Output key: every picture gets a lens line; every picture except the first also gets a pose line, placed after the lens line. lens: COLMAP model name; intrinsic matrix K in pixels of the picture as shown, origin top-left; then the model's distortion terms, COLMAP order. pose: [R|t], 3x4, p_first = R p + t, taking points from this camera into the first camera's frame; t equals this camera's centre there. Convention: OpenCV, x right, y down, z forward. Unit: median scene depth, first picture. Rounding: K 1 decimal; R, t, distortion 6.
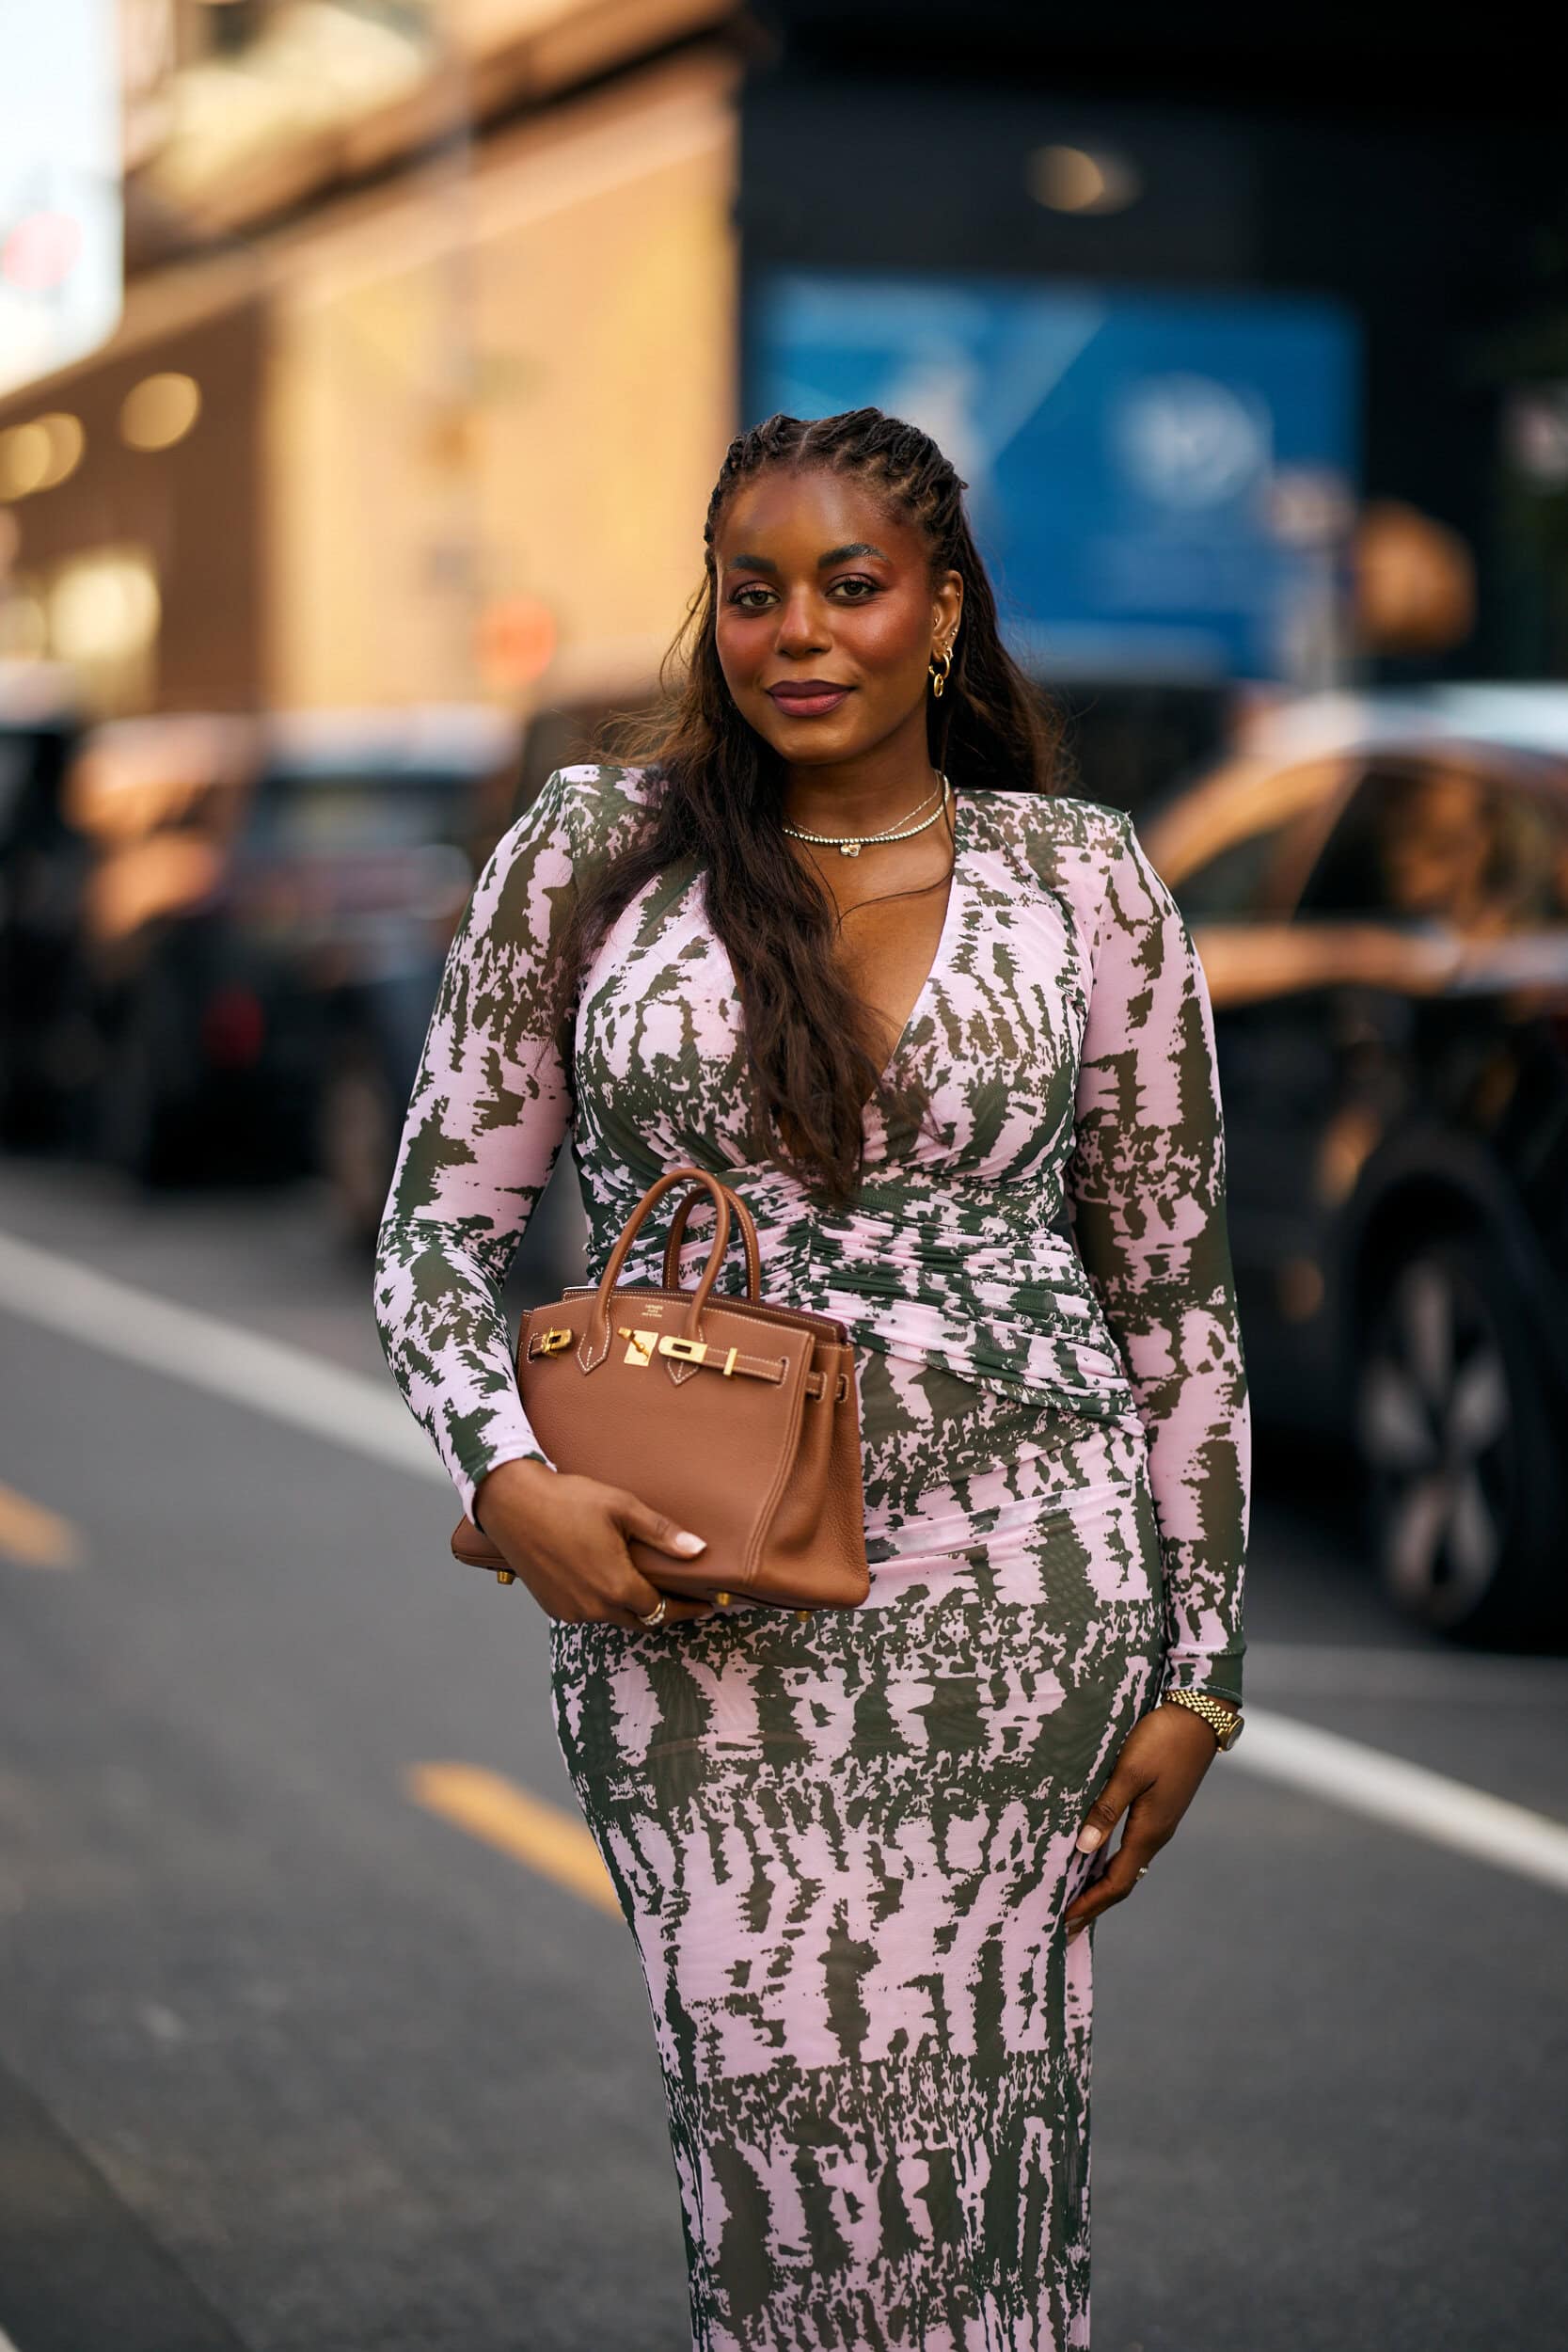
lens RADIAL K [[7043.1, 0, 776.4], [0, 7043.1, 1166.9], [0, 0, 1]] dist [0.049802, 0.000000]
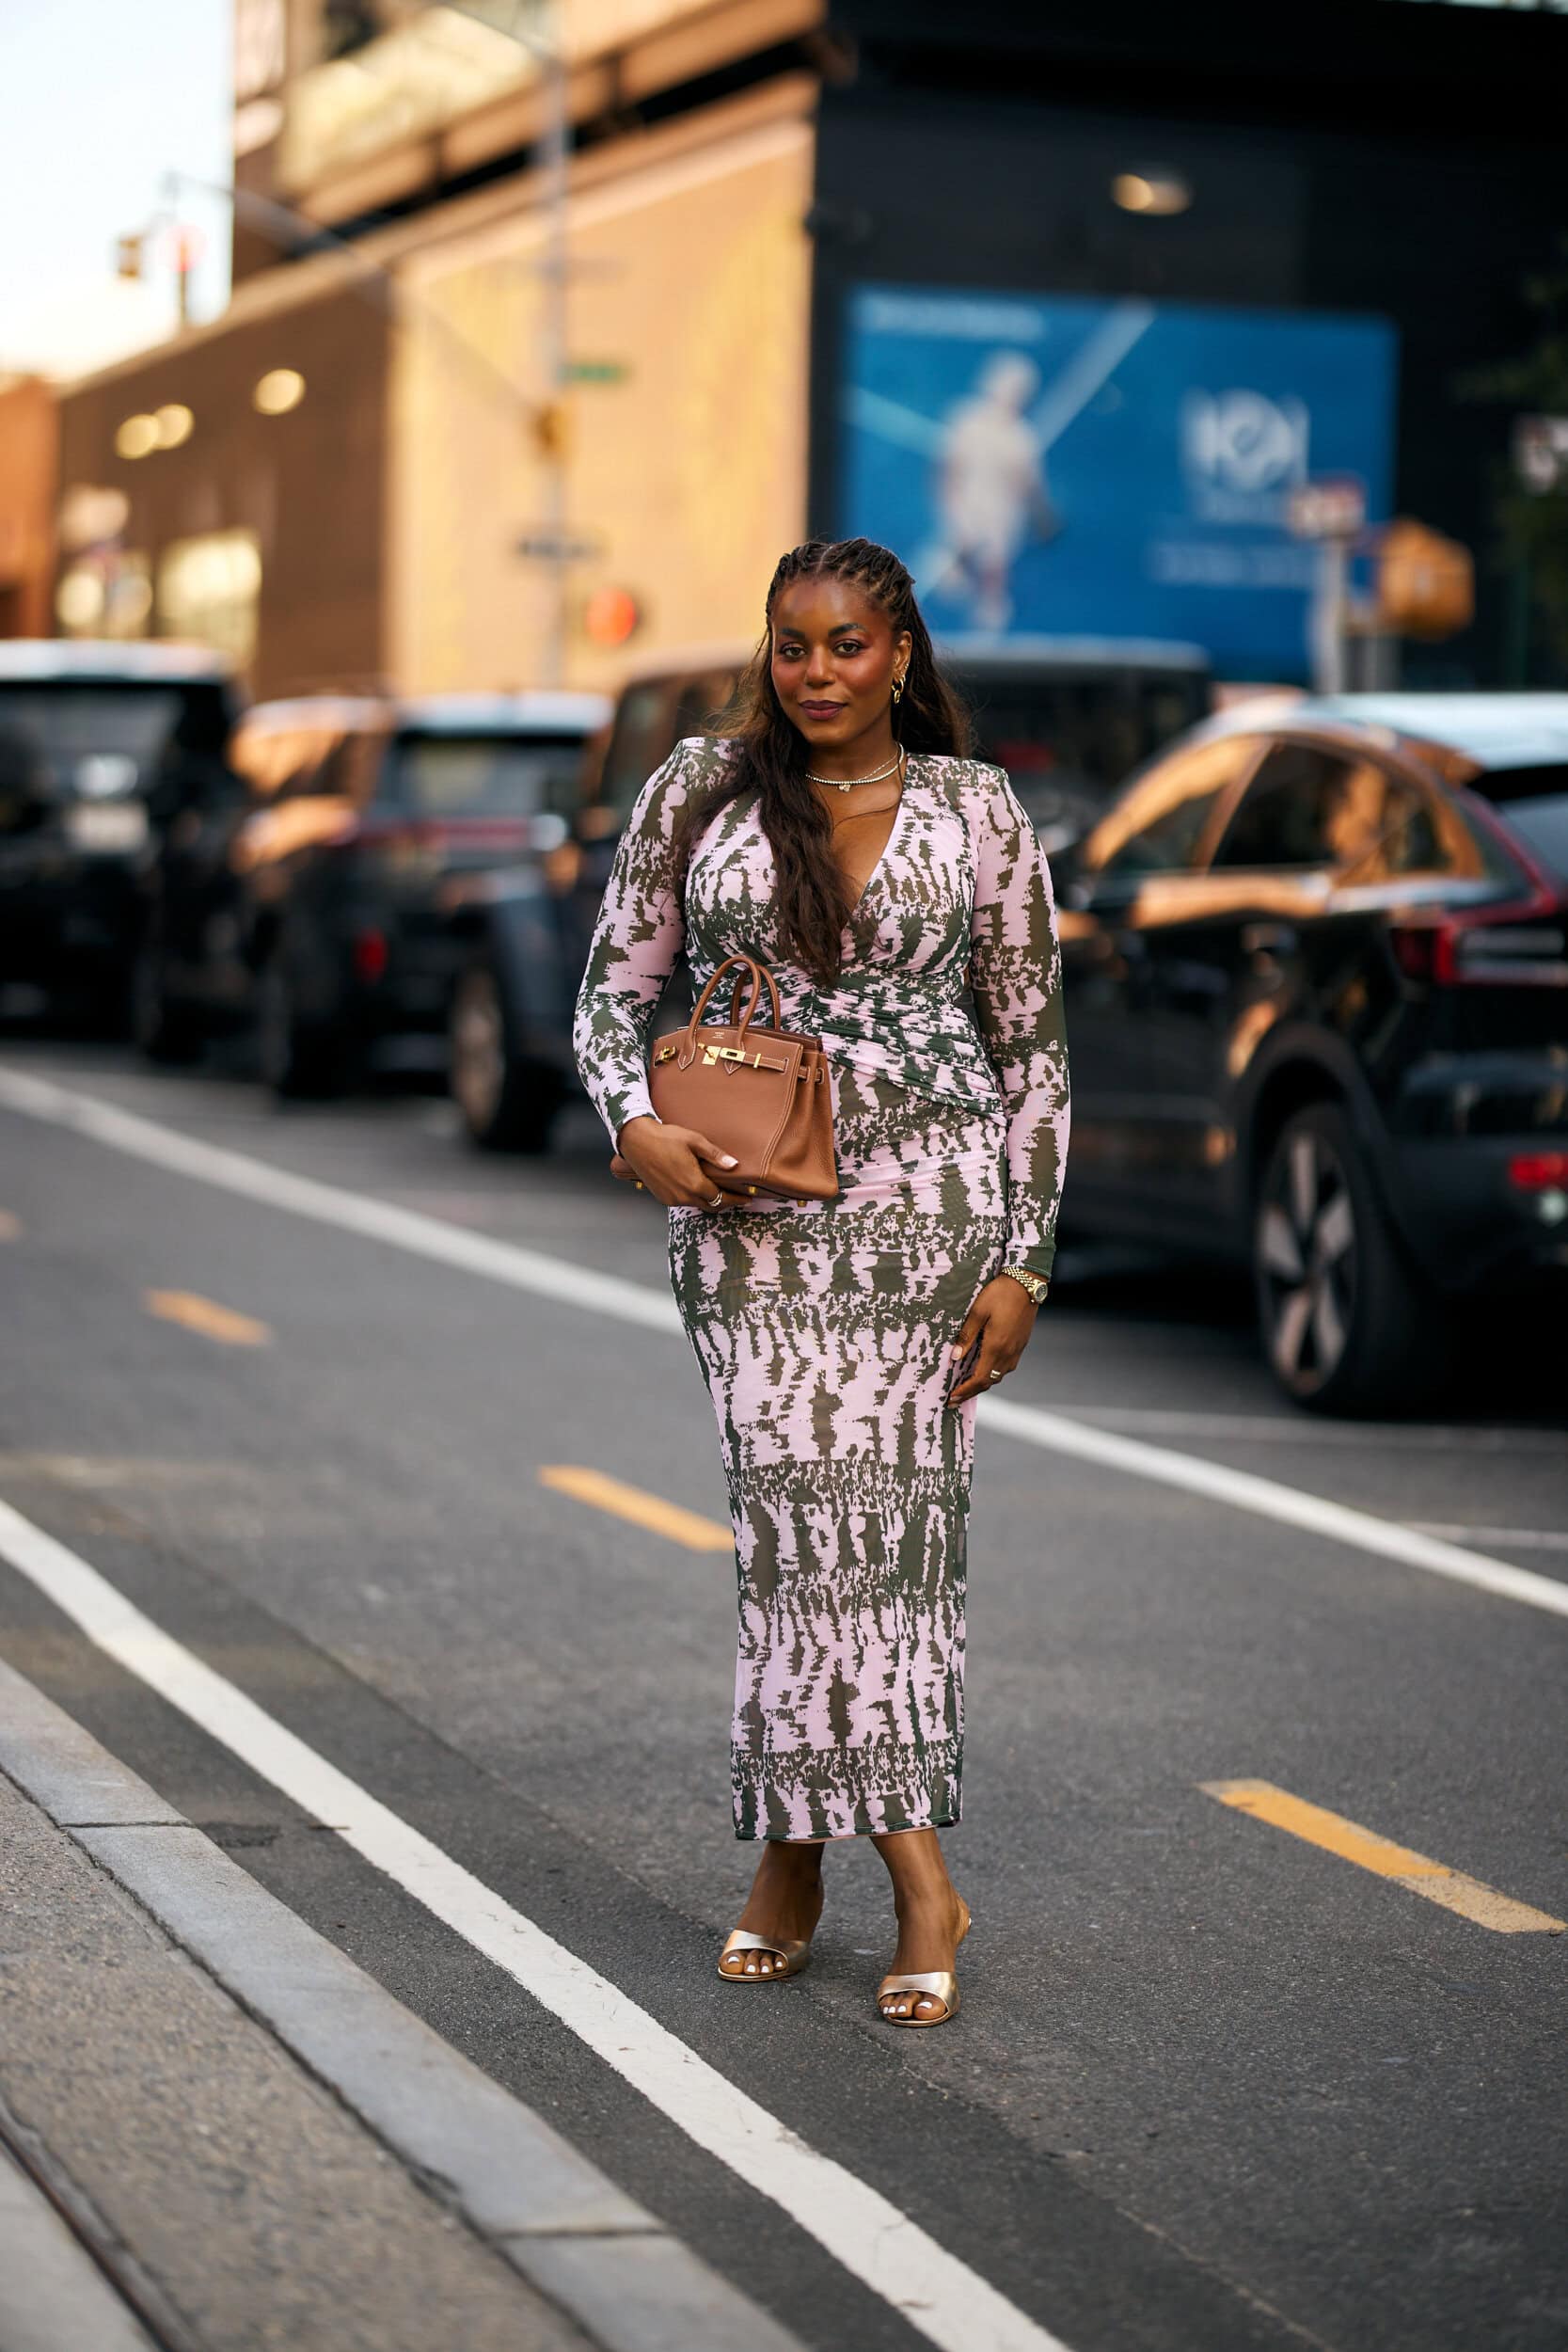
lens RADIAL K [[6555.2, 0, 899.2], [0, 6555.2, 1159.0], [0, 0, 1]] dist [0.212576, 0.000000]
pose [[0.999760, 0.019421, 0.010106, 0.010805], [-0.019497, 0.999782, 0.007487, 0.035656], [-0.009958, -0.007682, 0.999921, -0.598885]]
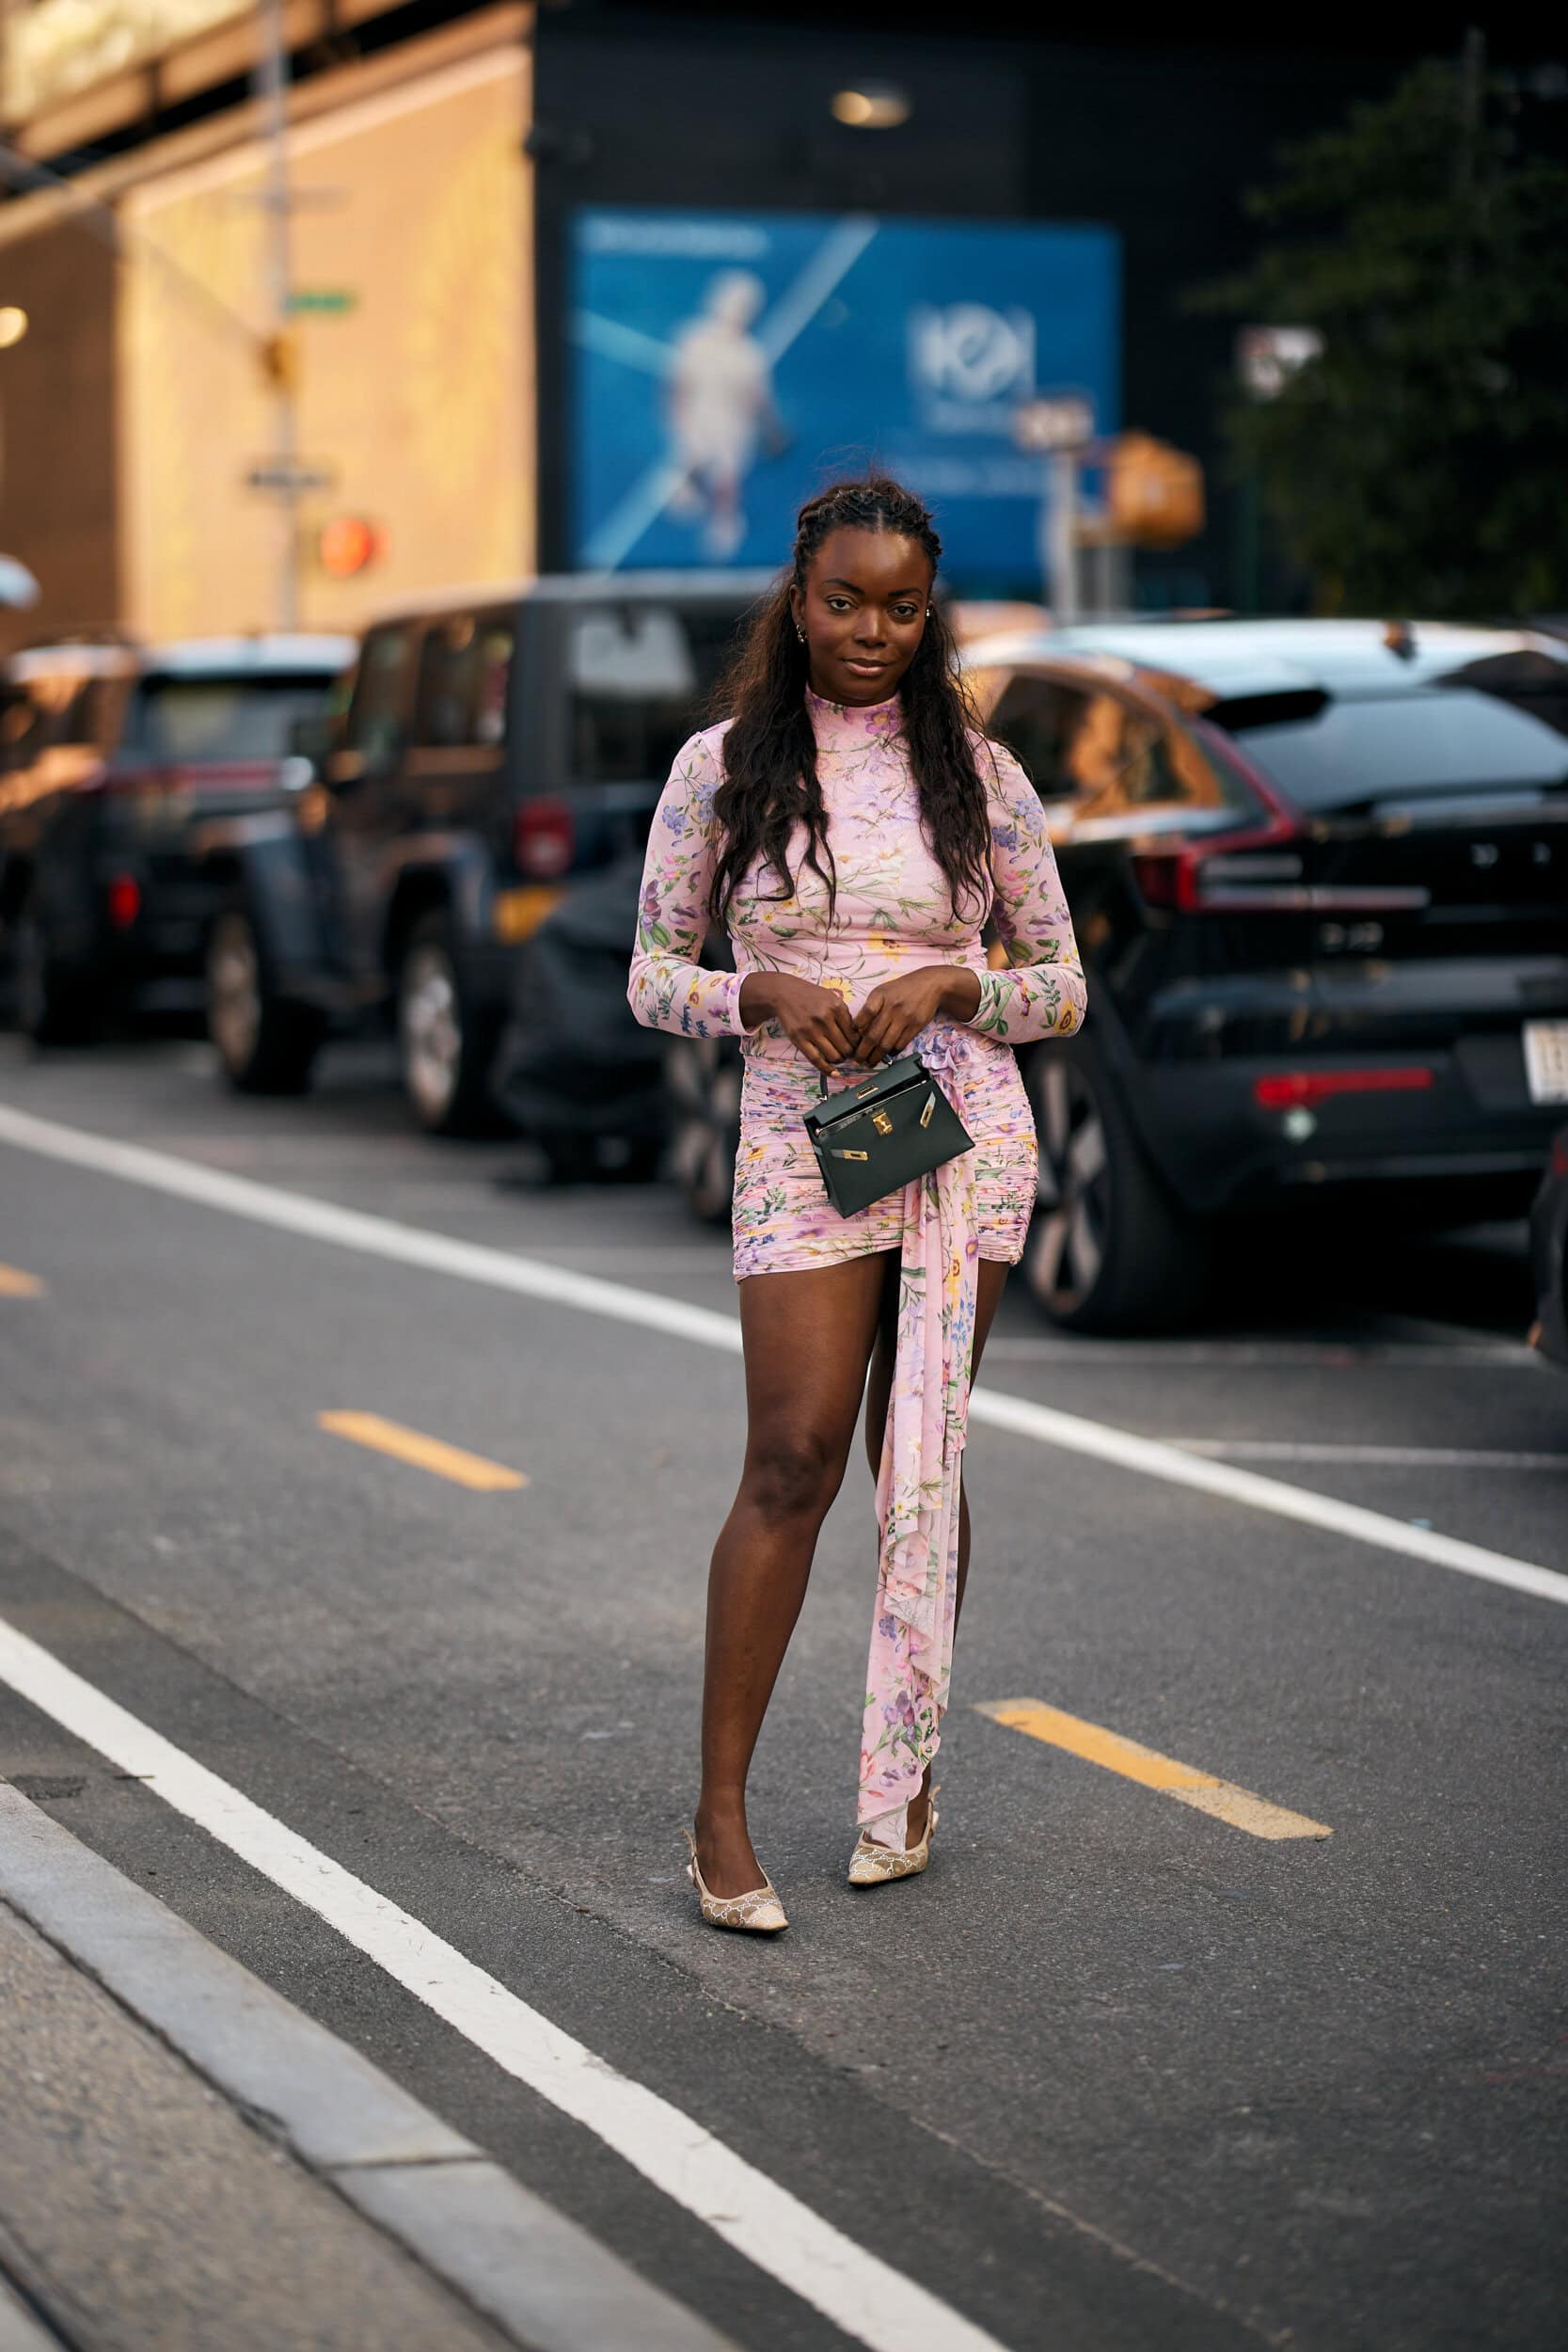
lens RADIAL K [[6555.2, 0, 830.1], [0, 6555.2, 1154.5], [0, 0, 1]] dist [0.212576, 0.000000]
pose [[0.999211, -0.011862, 0.037908, 0.003892], [0.011090, 0.999728, 0.020524, 0.022164], [-0.038141, -0.020087, 0.999070, -0.665403]]
